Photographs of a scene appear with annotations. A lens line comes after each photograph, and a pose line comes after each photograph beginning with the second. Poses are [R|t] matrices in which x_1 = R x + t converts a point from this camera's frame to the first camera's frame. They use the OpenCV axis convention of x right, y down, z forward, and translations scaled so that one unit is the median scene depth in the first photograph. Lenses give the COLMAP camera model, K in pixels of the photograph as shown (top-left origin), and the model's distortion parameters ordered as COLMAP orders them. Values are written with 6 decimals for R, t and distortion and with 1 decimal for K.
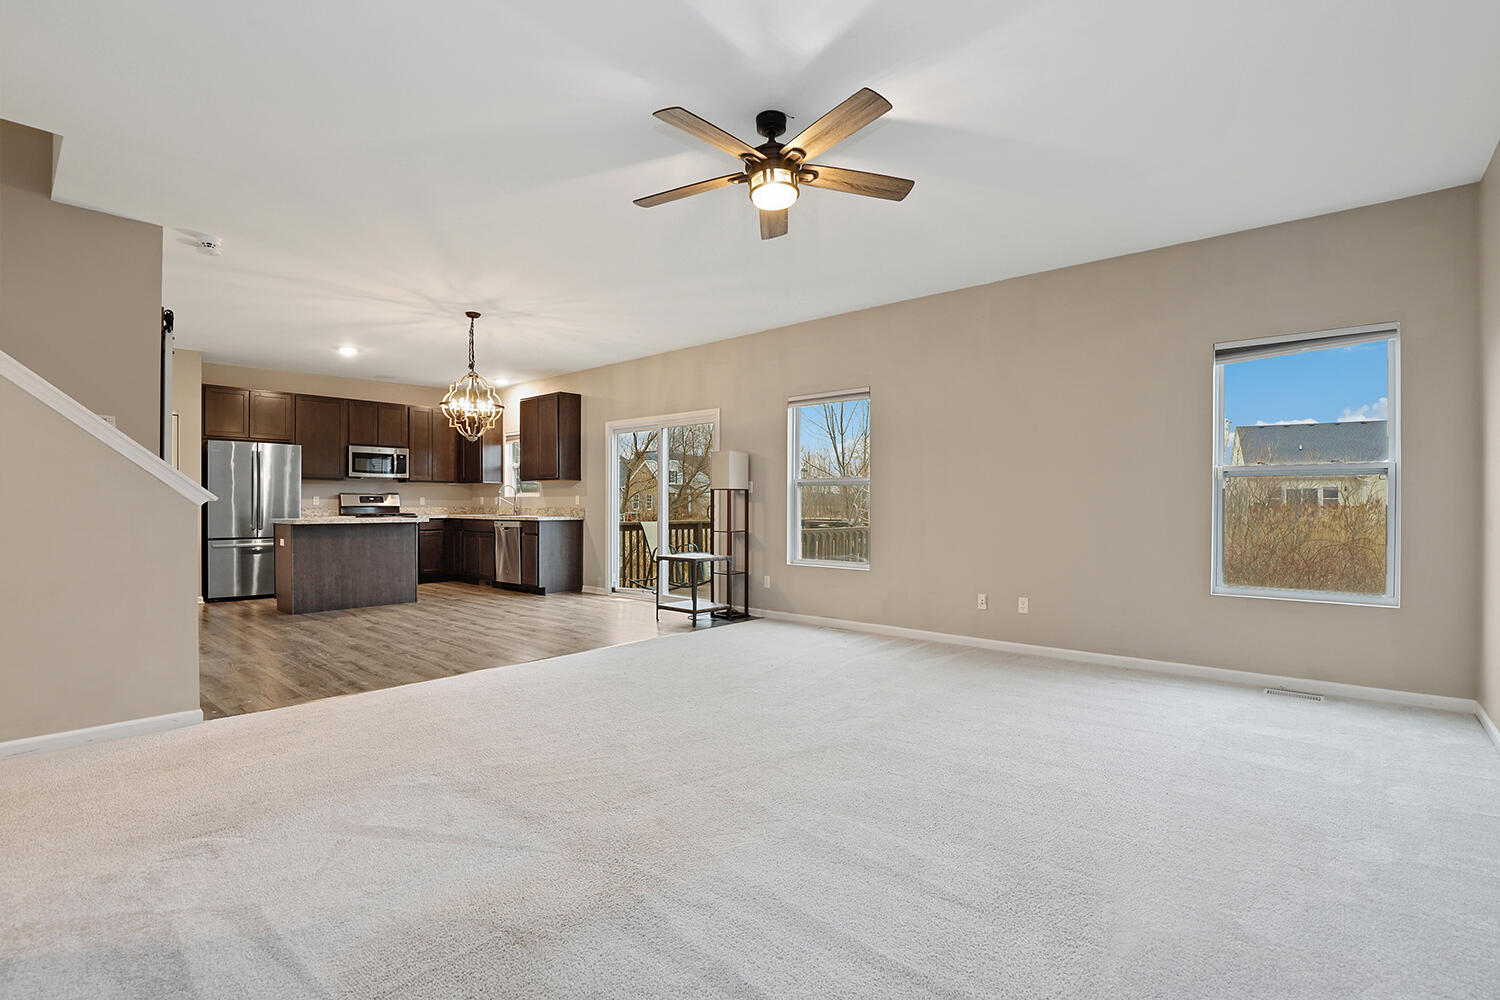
lens RADIAL K [[695.6, 0, 762.7], [0, 695.6, 510.1], [0, 0, 1]] dist [-0.033588, 0.006887]
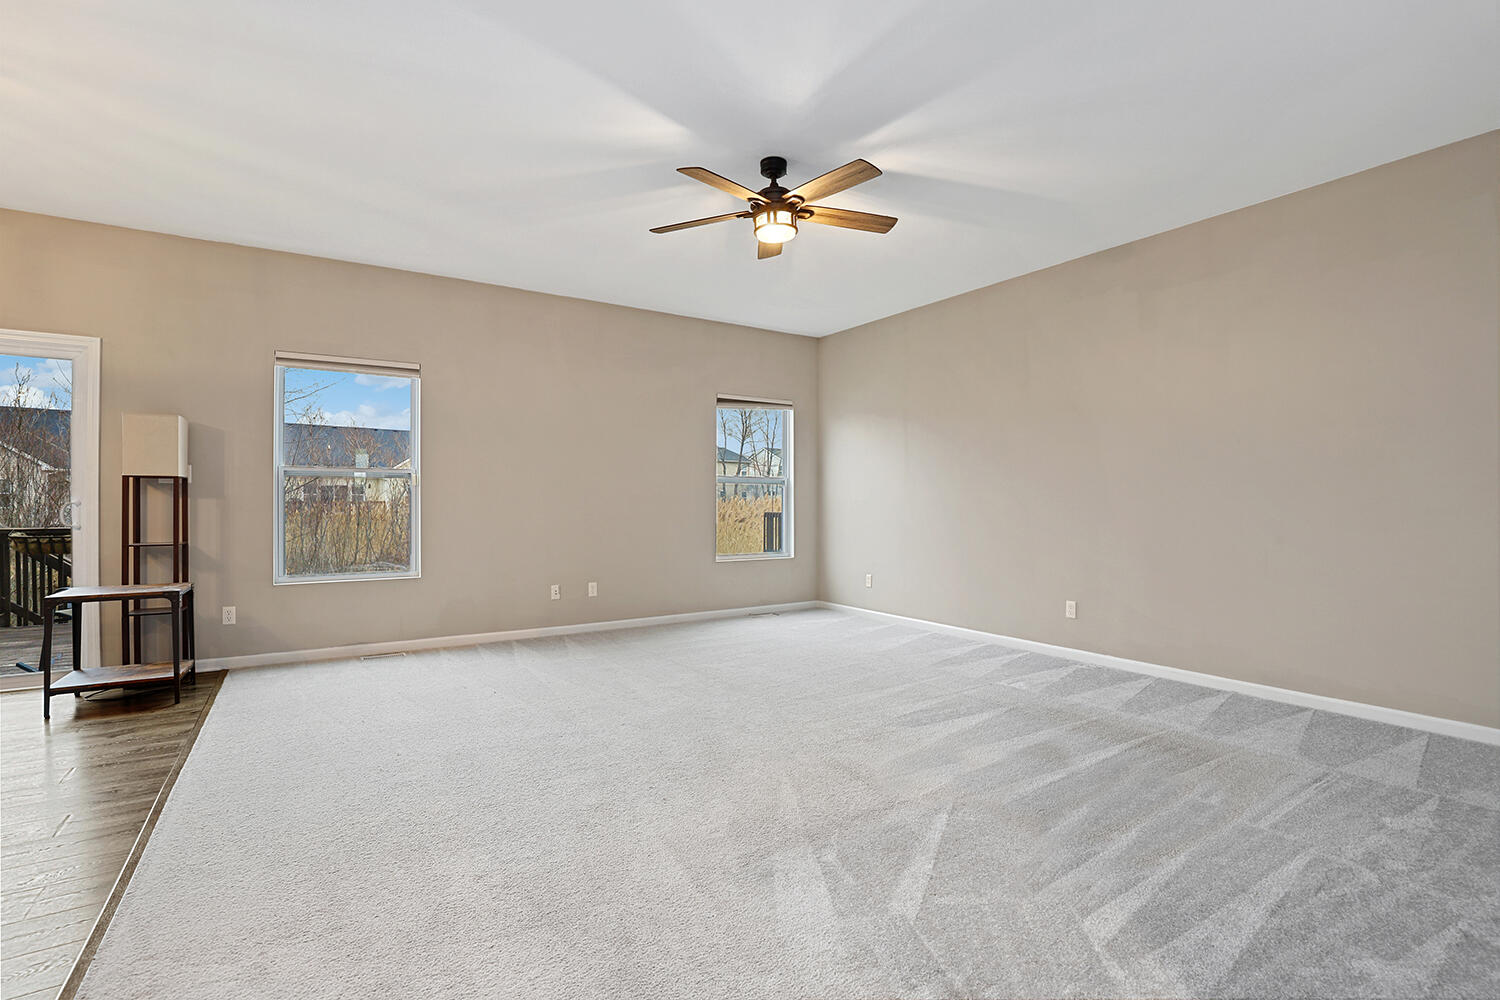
lens RADIAL K [[695.6, 0, 760.9], [0, 695.6, 504.3], [0, 0, 1]] dist [-0.033588, 0.006887]
pose [[0.276548, -0.005107, 0.960987, -0.380234], [0.005622, 0.999977, 0.003697, -0.003467], [-0.960984, 0.004380, 0.276570, 0.243330]]
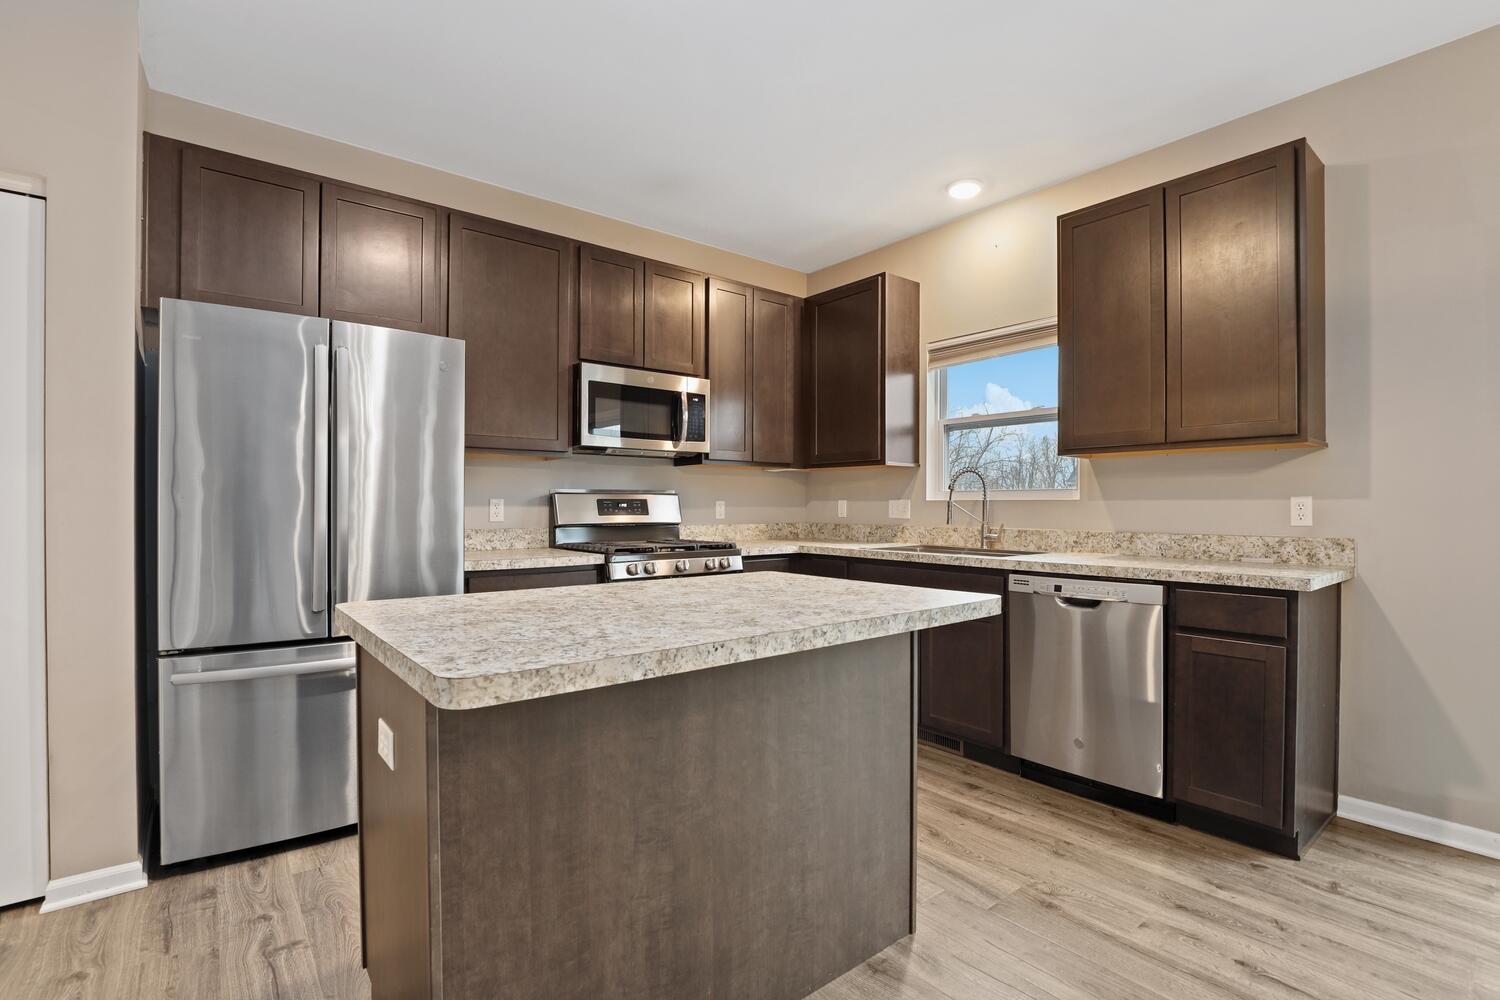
lens RADIAL K [[695.6, 0, 763.6], [0, 695.6, 510.8], [0, 0, 1]] dist [-0.033588, 0.006887]
pose [[0.986461, 0.002642, -0.163972, -0.459332], [-0.002899, 0.999995, -0.001329, -0.014008], [0.163968, 0.001786, 0.986464, 0.671497]]
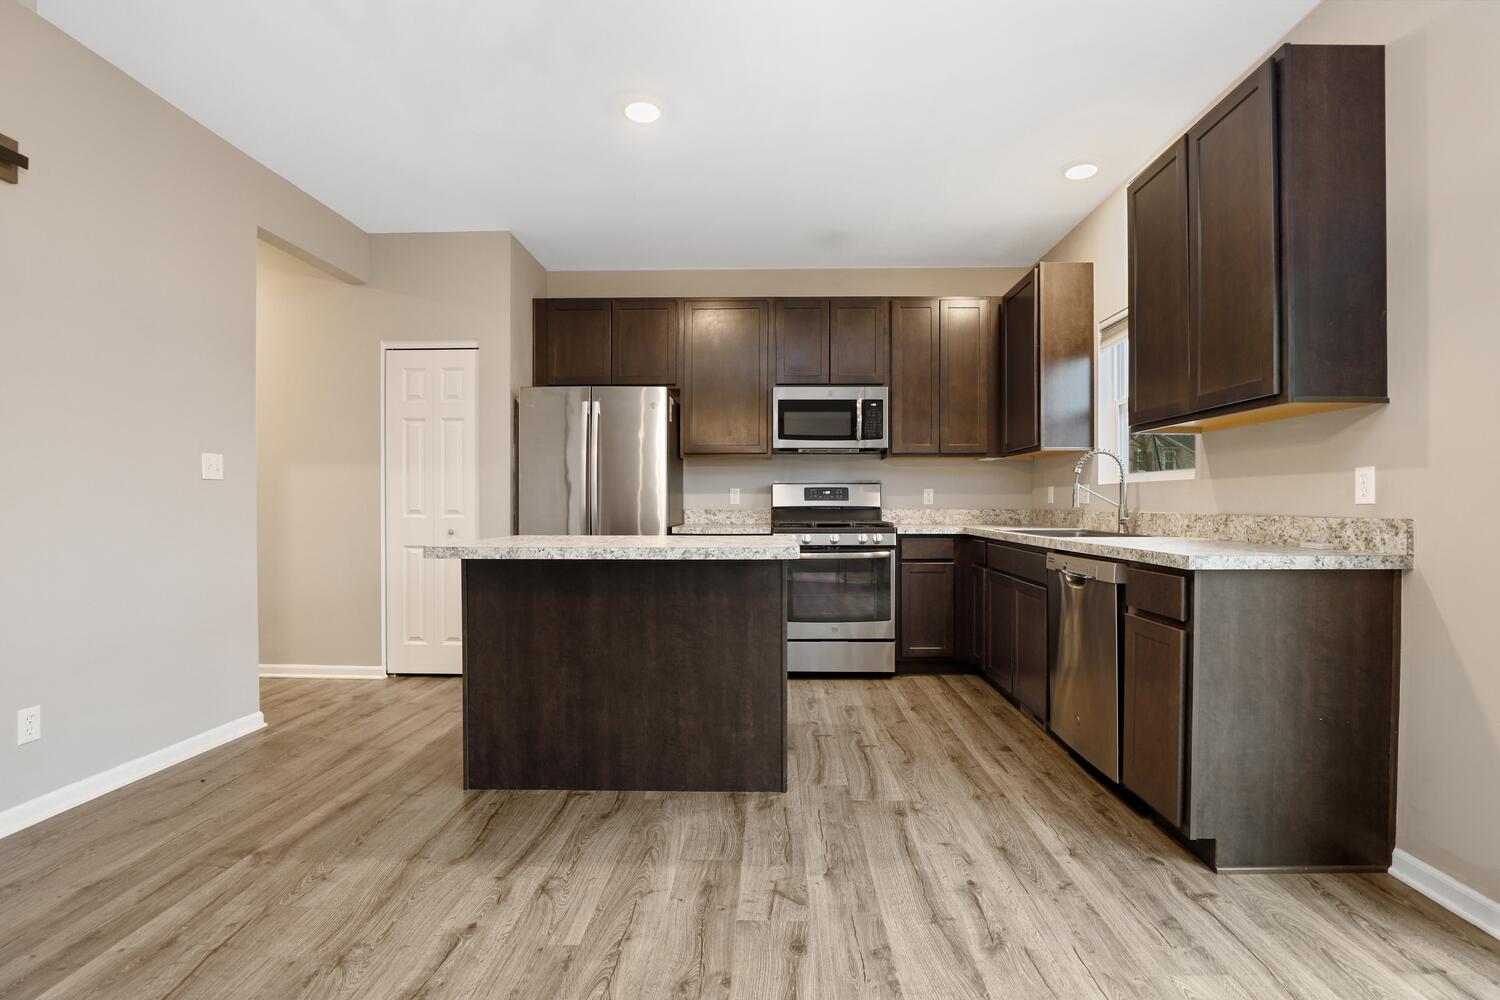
lens RADIAL K [[695.6, 0, 761.6], [0, 695.6, 506.2], [0, 0, 1]] dist [-0.033588, 0.006887]
pose [[0.640623, 0.002867, -0.767850, -0.222400], [-0.005954, 0.999982, -0.001235, -0.005839], [0.767833, 0.005363, 0.640628, 0.691375]]
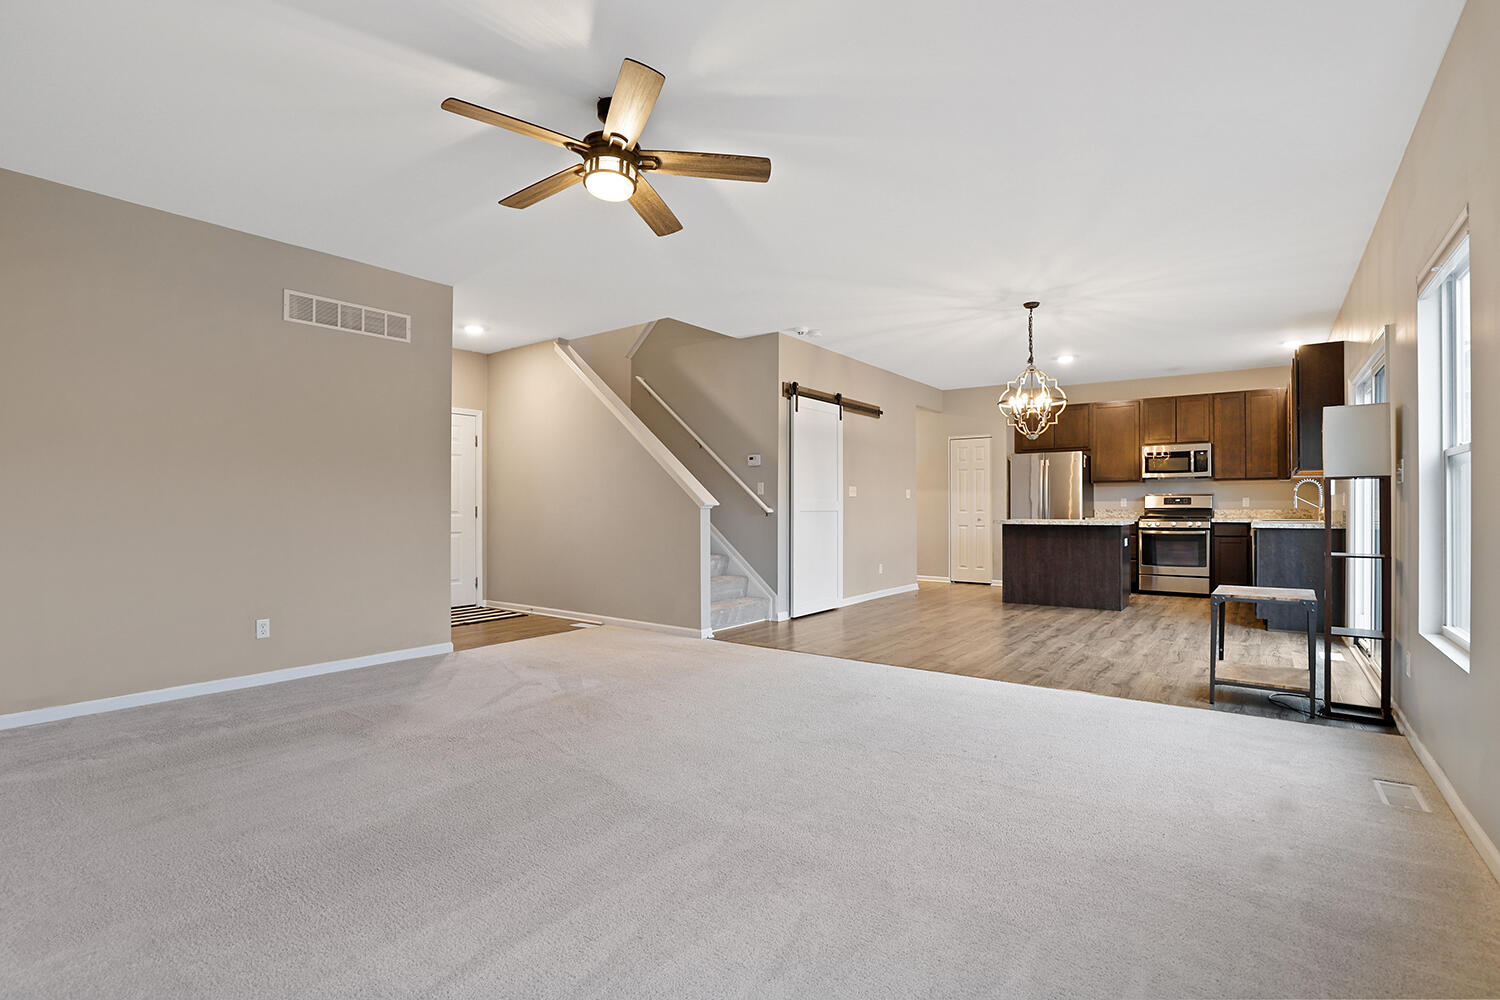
lens RADIAL K [[695.6, 0, 762.9], [0, 695.6, 504.0], [0, 0, 1]] dist [-0.033588, 0.006887]
pose [[0.084703, -0.005554, -0.996391, 0.342305], [-0.005953, 0.999964, -0.006080, -0.002546], [0.996388, 0.006447, 0.084667, 0.393406]]
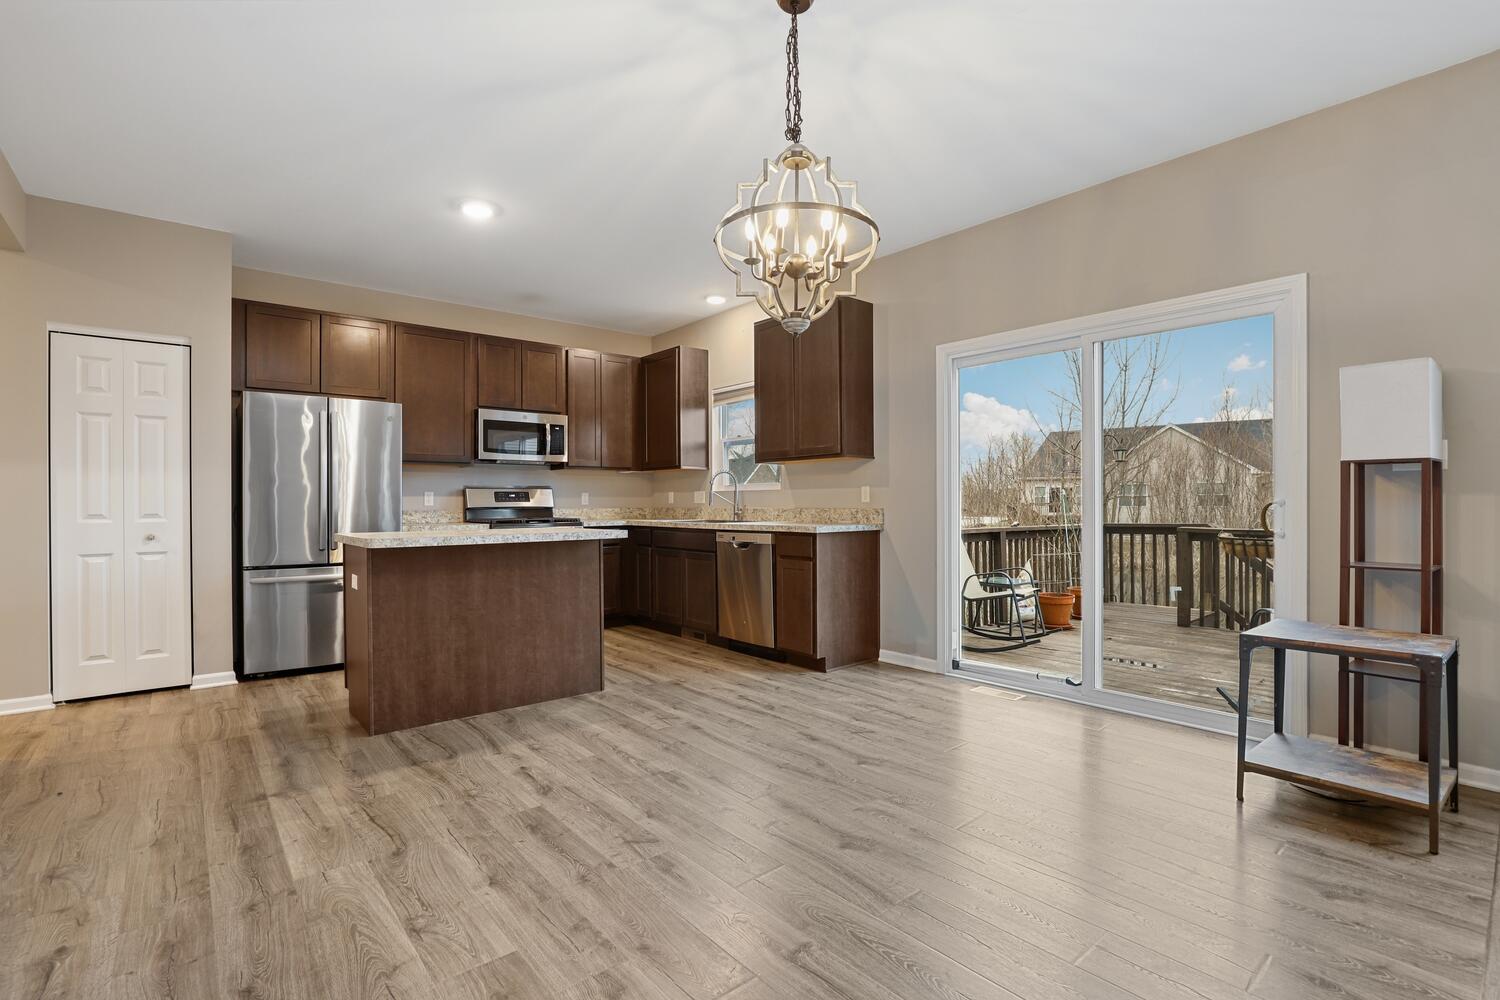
lens RADIAL K [[695.6, 0, 763.4], [0, 695.6, 503.3], [0, 0, 1]] dist [-0.033588, 0.006887]
pose [[0.989352, -0.006413, -0.145398, -0.271128], [0.005473, 0.999961, -0.006866, -0.004076], [0.145437, 0.005997, 0.989349, 0.444248]]
